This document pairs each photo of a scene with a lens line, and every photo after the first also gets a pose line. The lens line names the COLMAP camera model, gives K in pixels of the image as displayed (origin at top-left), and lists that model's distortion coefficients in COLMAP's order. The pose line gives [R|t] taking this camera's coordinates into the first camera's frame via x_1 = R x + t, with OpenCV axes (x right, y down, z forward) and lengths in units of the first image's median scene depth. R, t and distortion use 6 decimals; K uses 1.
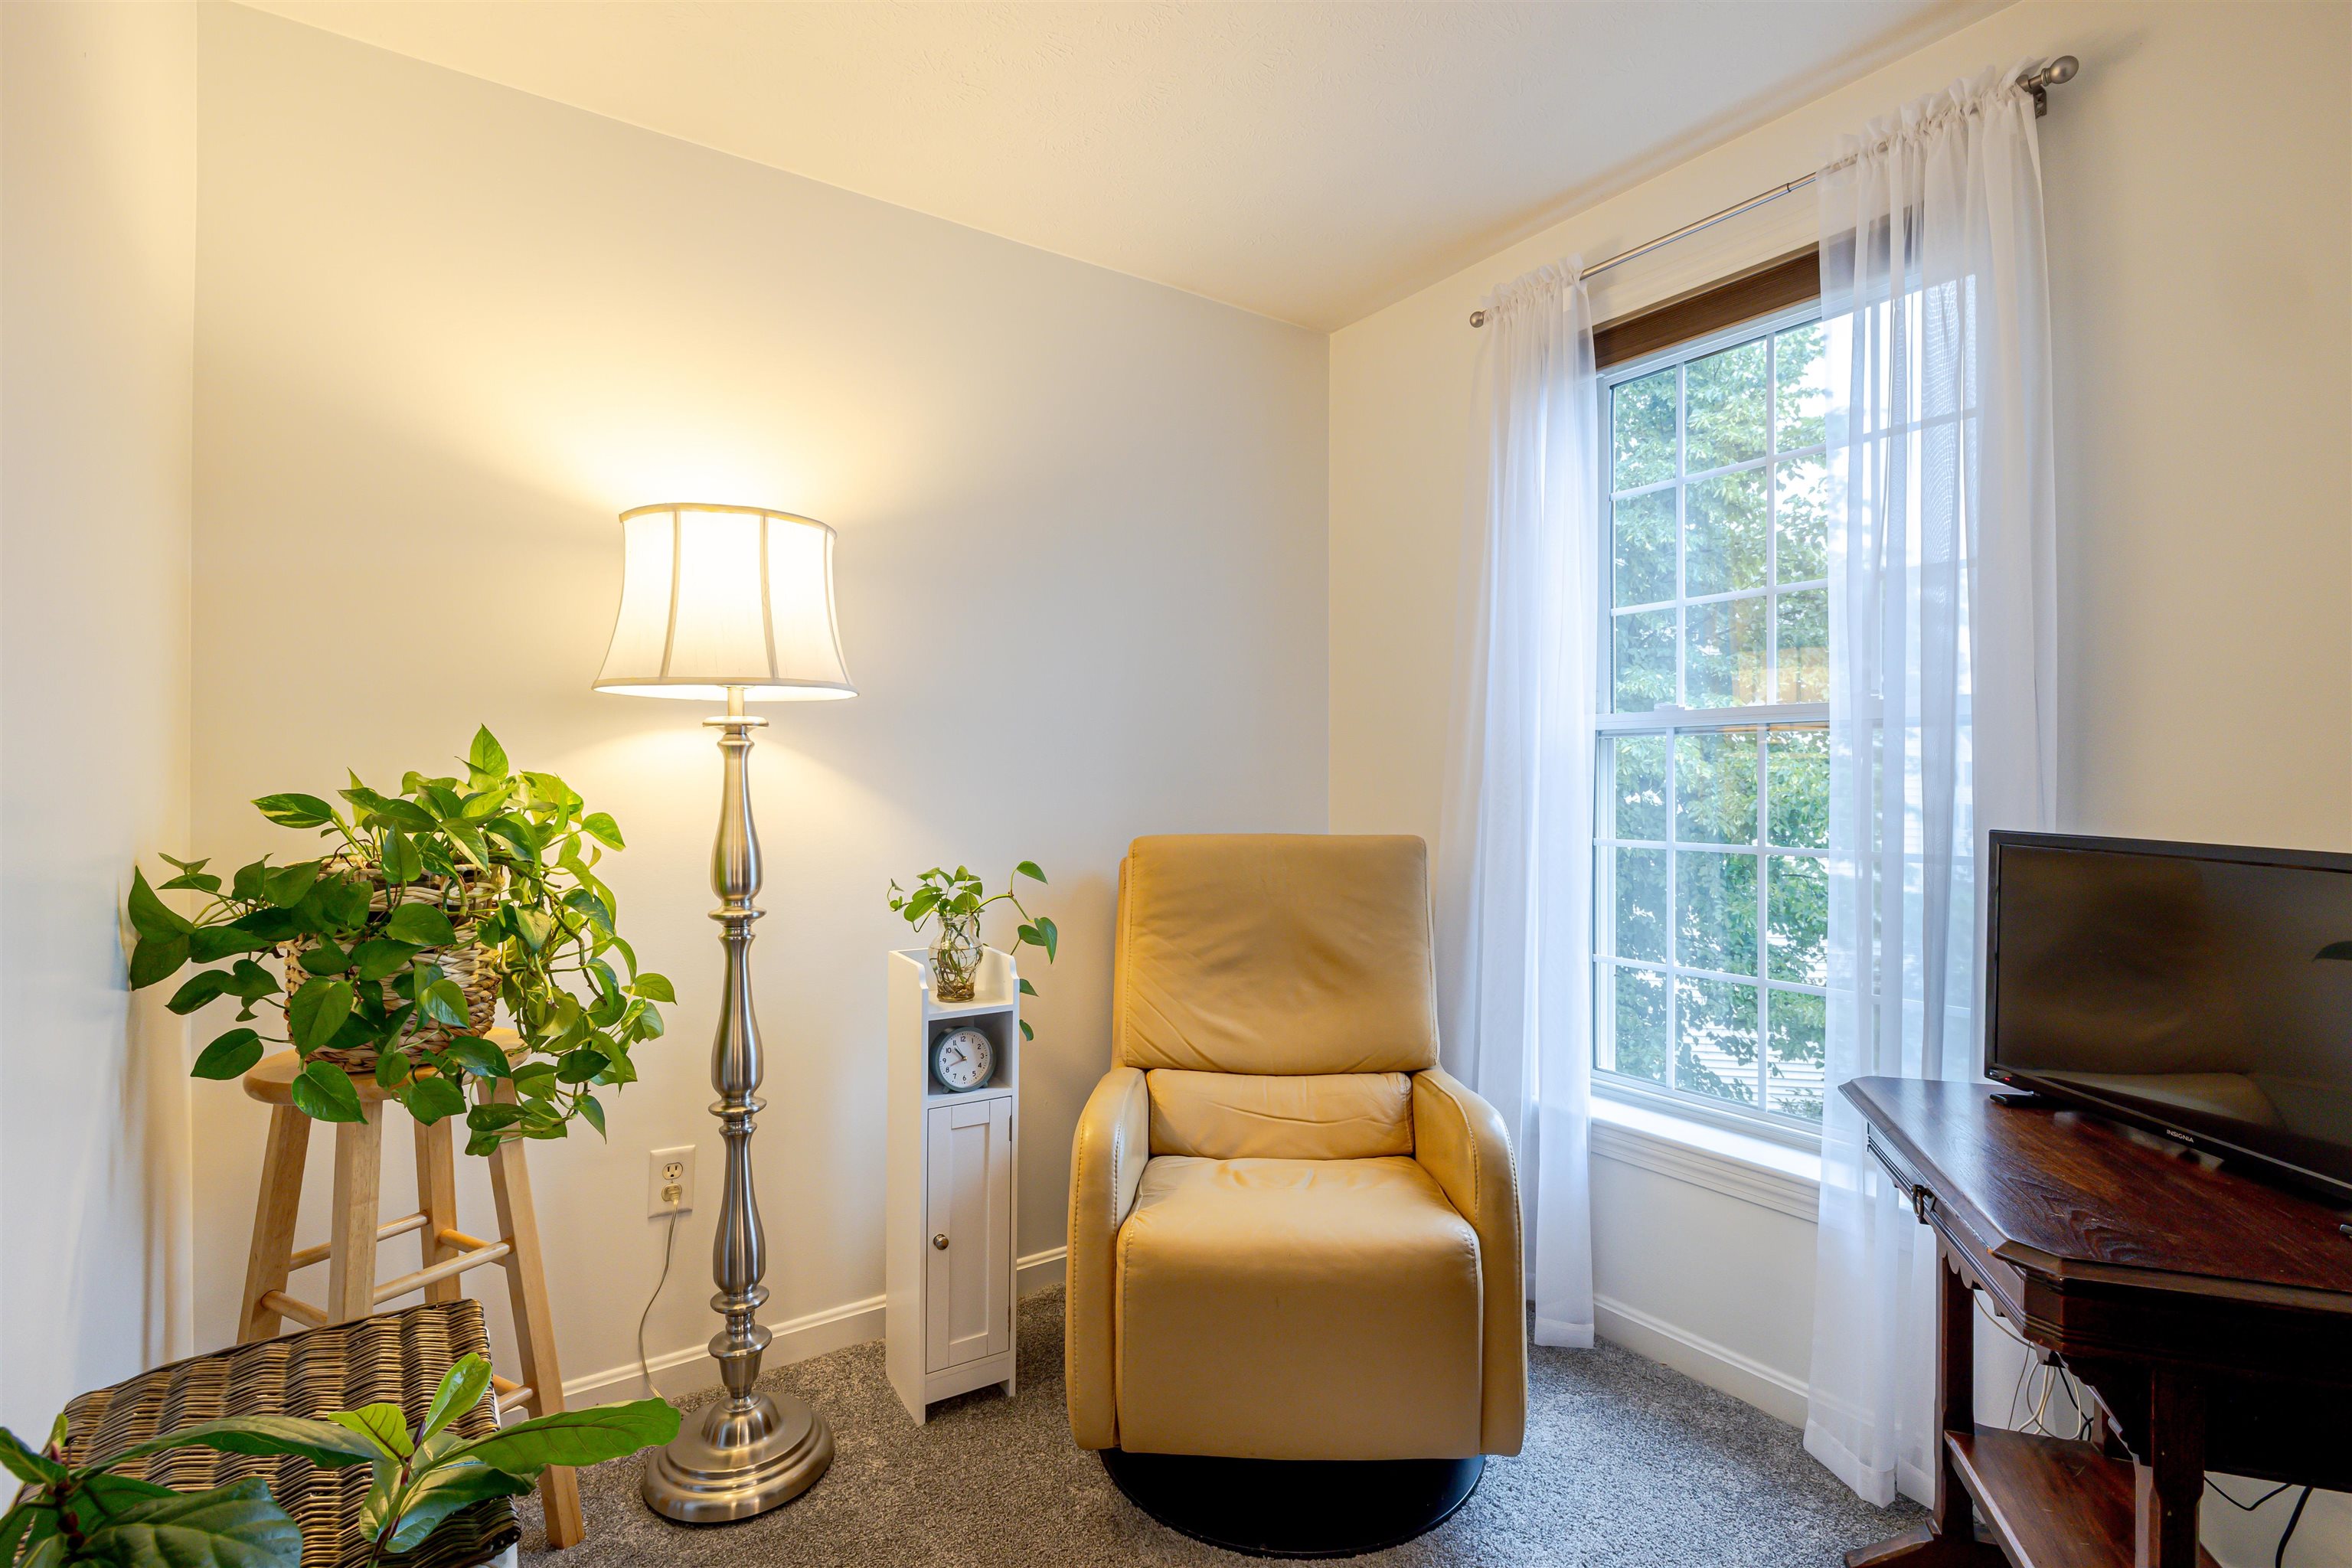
lens RADIAL K [[1117.8, 0, 1163.3], [0, 1117.8, 790.2], [0, 0, 1]] dist [-0.008709, 0.002883]
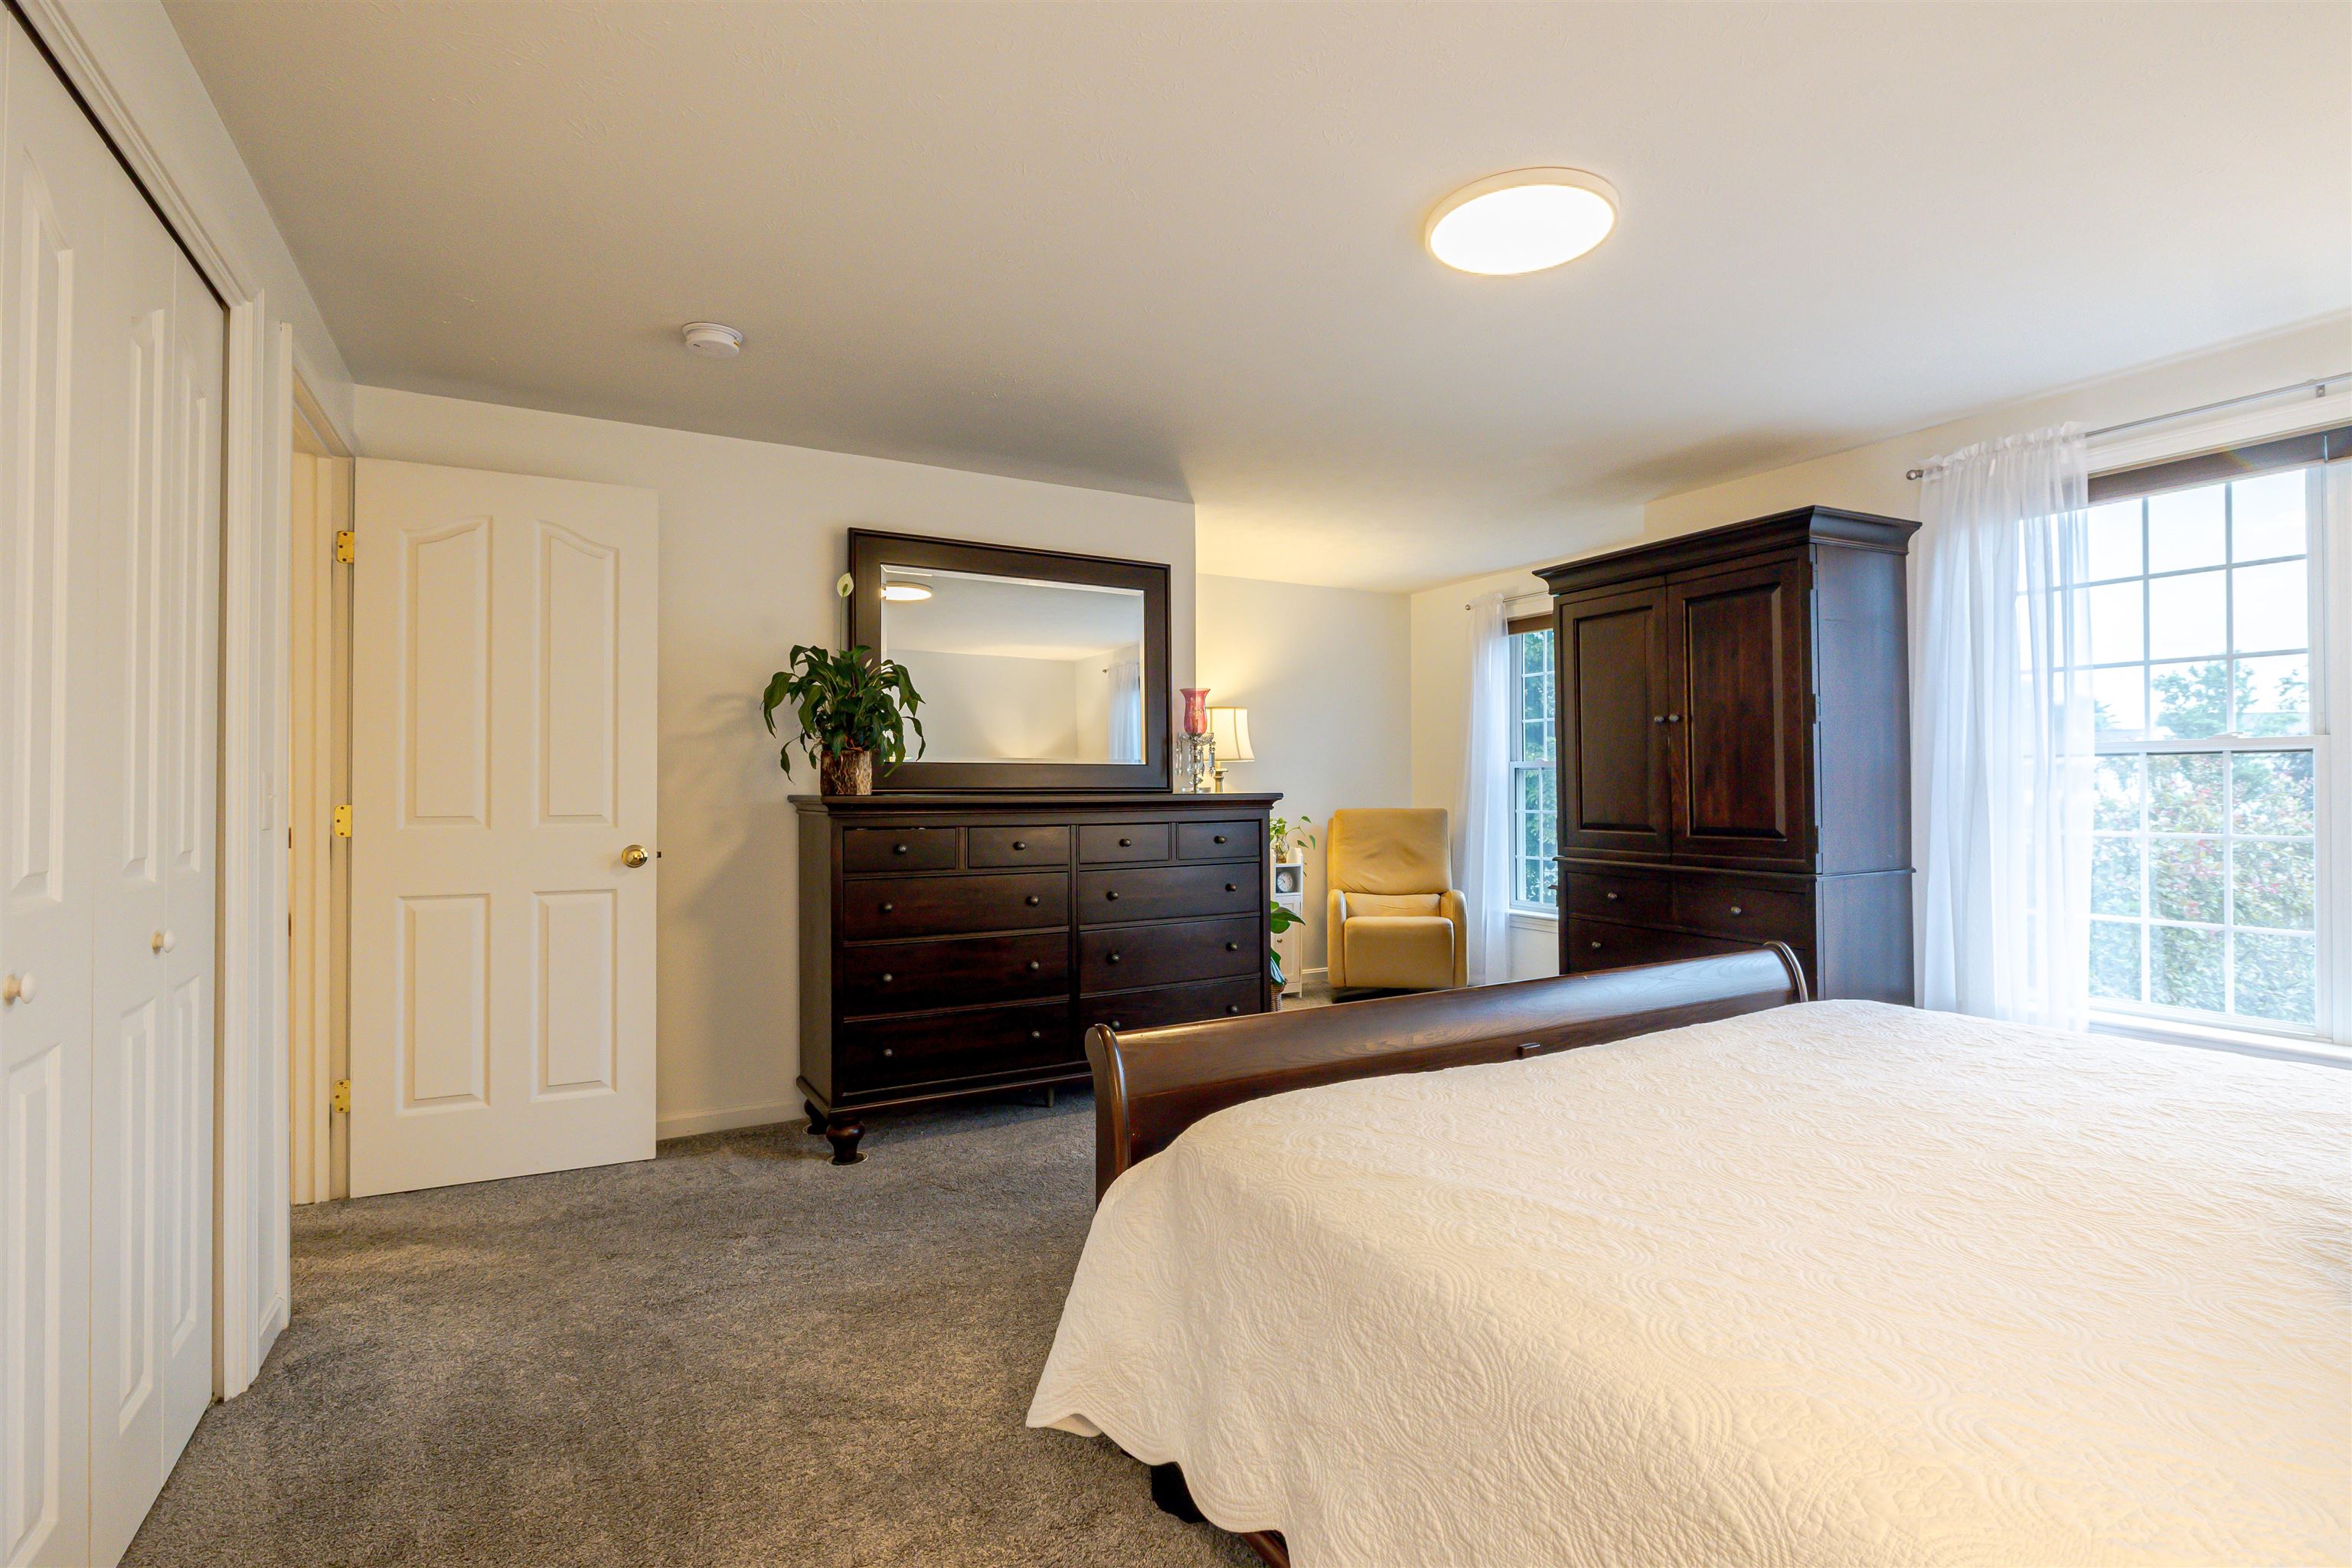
lens RADIAL K [[1117.8, 0, 1170.4], [0, 1117.8, 778.3], [0, 0, 1]] dist [-0.008709, 0.002883]
pose [[0.995987, -0.005600, -0.089320, -0.192111], [0.004542, 0.999917, -0.012036, -0.001246], [0.089380, 0.011581, 0.995930, -1.787860]]
